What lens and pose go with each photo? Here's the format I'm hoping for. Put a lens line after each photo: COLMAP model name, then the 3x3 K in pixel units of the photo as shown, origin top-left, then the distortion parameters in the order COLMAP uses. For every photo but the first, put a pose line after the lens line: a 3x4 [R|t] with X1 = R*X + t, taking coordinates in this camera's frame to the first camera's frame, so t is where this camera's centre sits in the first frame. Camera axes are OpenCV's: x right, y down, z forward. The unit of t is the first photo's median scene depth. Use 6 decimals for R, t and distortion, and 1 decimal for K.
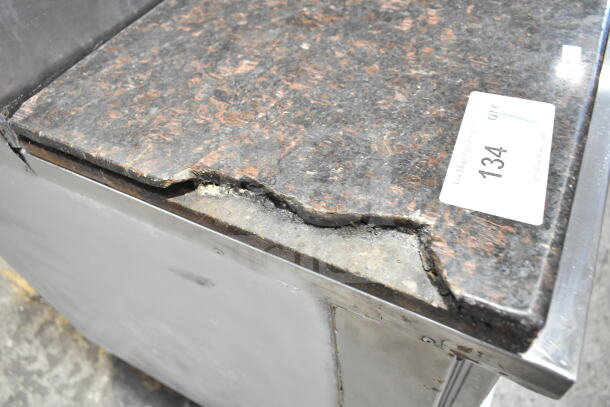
lens RADIAL K [[458.4, 0, 305.4], [0, 458.4, 199.4], [0, 0, 1]] dist [-0.018398, 0.008701]
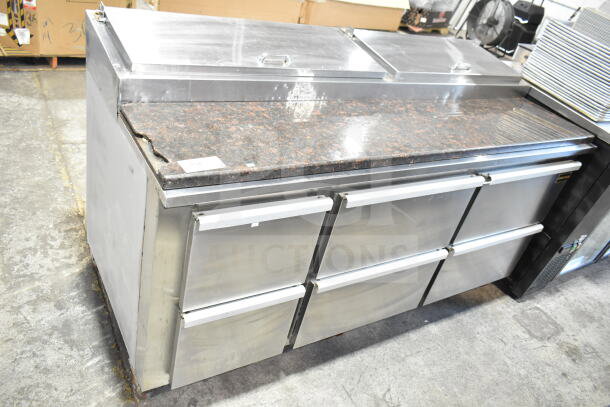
lens RADIAL K [[480.1, 0, 305.0], [0, 480.1, 201.8], [0, 0, 1]] dist [-0.003787, 0.009552]
pose [[0.817569, 0.512159, -0.263198, 0.565725], [-0.569211, 0.787913, -0.234929, 0.144399], [0.087056, 0.341886, 0.935700, -0.632456]]
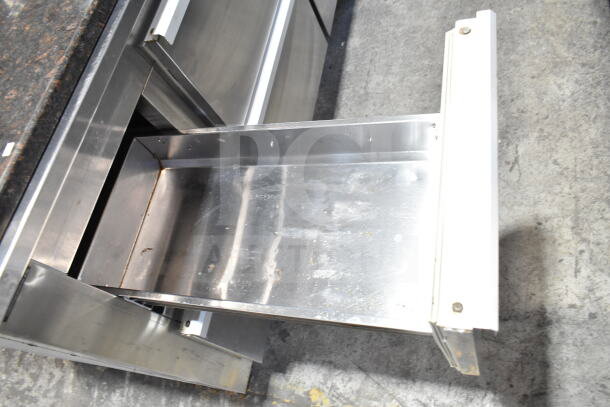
lens RADIAL K [[458.4, 0, 301.0], [0, 458.4, 197.3], [0, 0, 1]] dist [-0.018398, 0.008701]
pose [[0.919067, -0.386002, -0.079490, 0.492103], [0.393089, 0.912313, 0.114740, 0.030918], [0.028230, -0.136701, 0.990210, -0.230152]]
